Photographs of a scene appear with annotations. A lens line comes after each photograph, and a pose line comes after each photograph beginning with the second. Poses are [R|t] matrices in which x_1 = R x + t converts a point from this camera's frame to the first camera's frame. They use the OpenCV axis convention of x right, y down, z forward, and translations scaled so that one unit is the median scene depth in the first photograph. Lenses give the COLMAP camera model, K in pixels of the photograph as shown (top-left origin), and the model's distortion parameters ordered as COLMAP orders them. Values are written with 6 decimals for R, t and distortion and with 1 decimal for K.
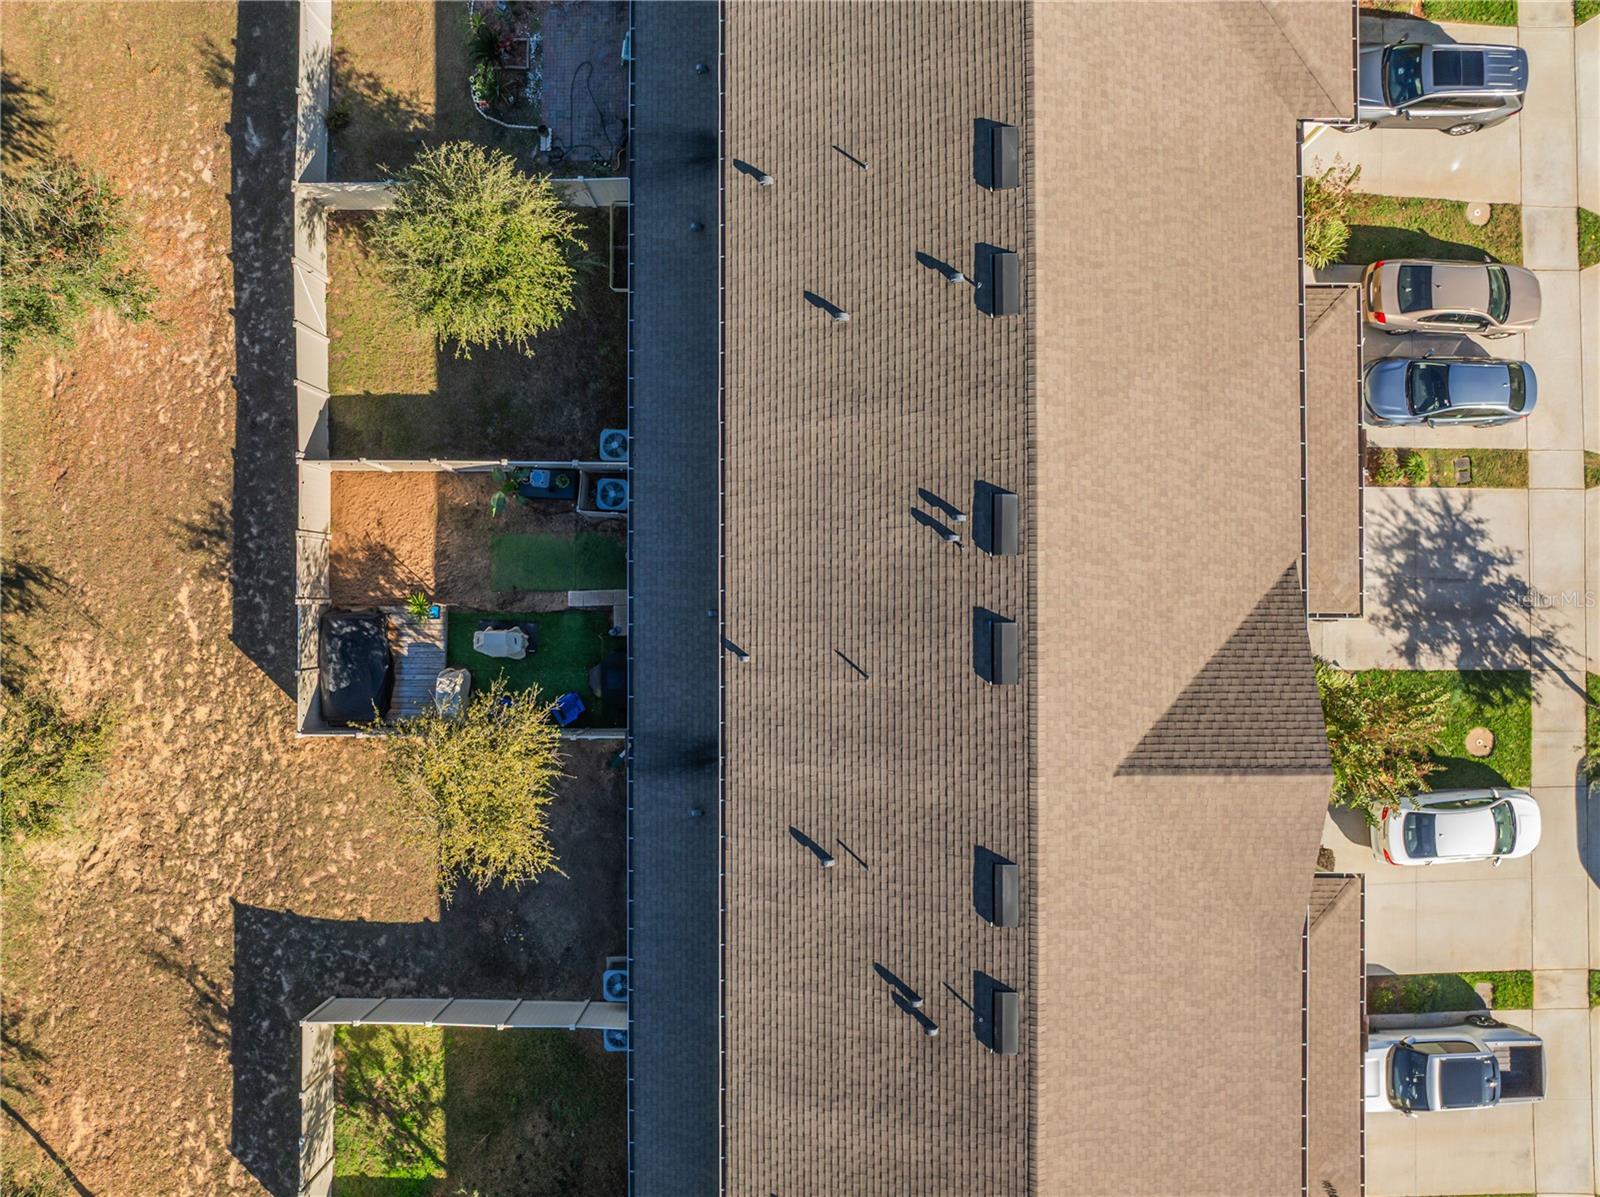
lens RADIAL K [[1134.3, 0, 800.0], [0, 1134.3, 598.5], [0, 0, 1]] dist [-0.015661, 0.000258]
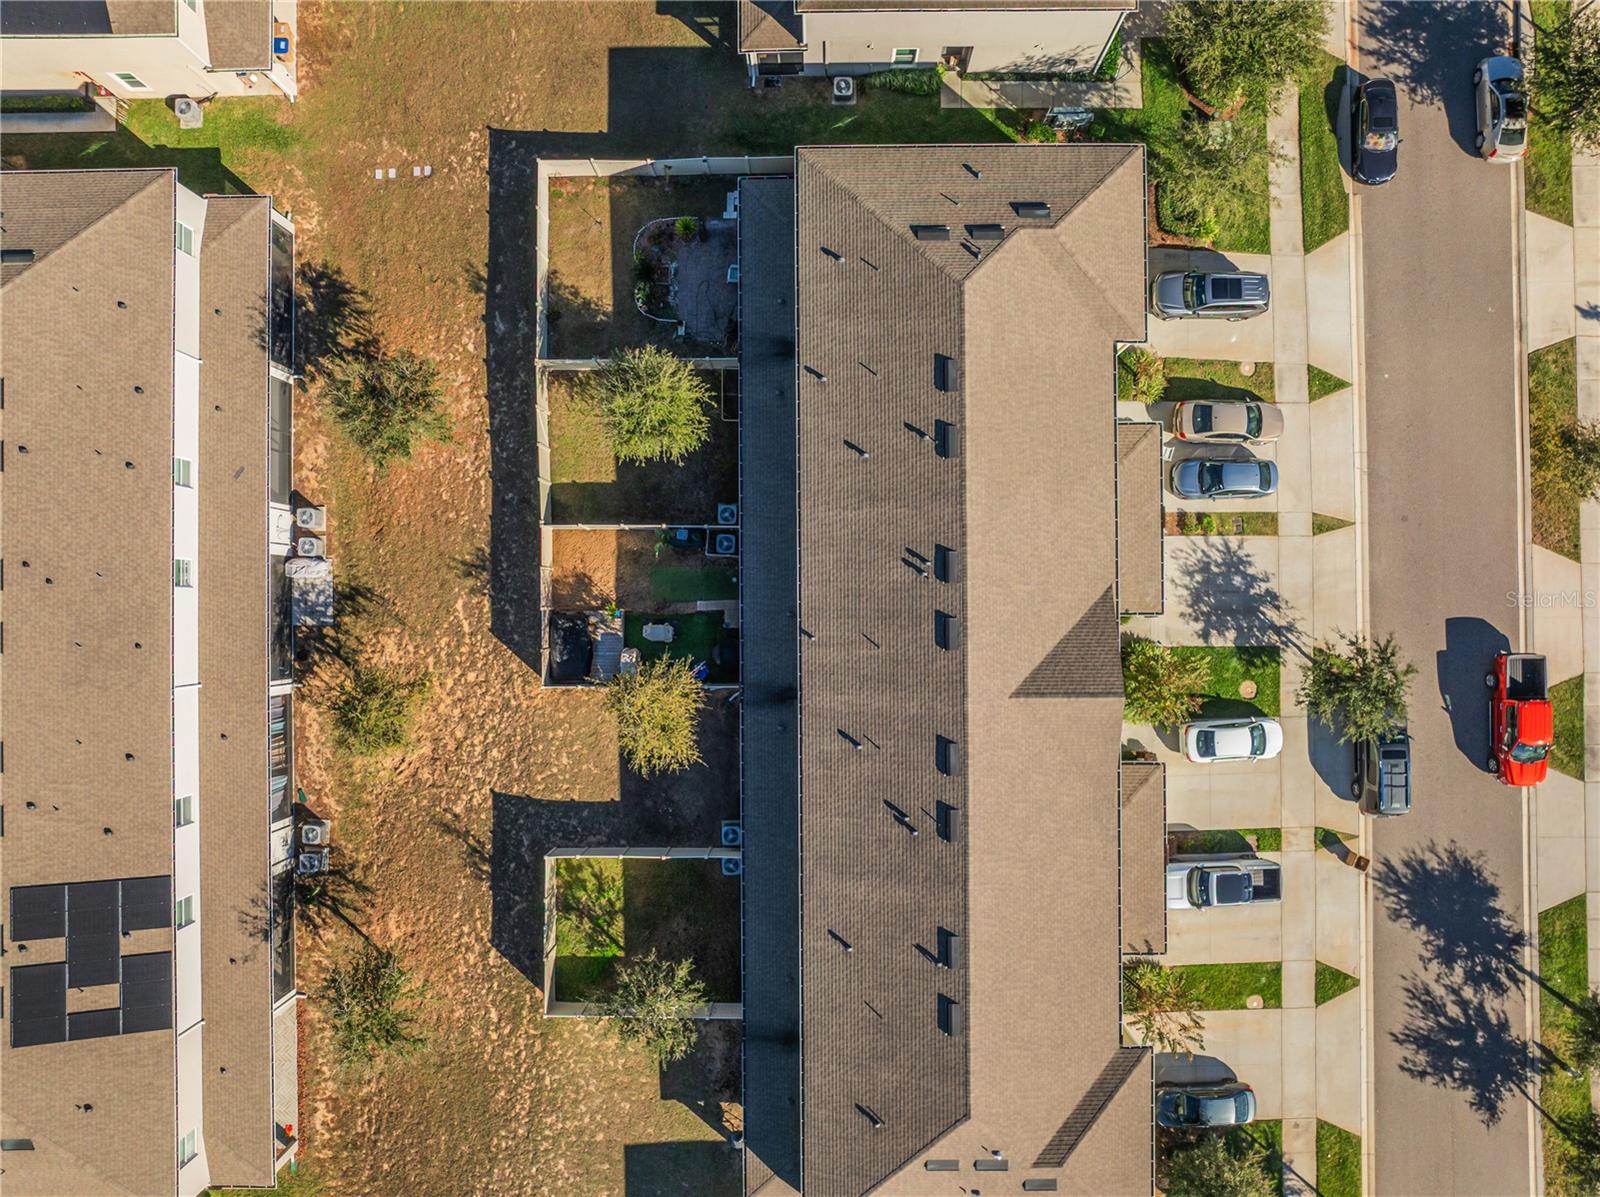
lens RADIAL K [[1120.3, 0, 800.0], [0, 1120.3, 598.5], [0, 0, 1]] dist [-0.002203, -0.003057]
pose [[0.999986, -0.005248, -0.000227, -0.053351], [0.005248, 0.999986, 0.000103, -0.009789], [0.000226, -0.000104, 1.000000, -0.642657]]
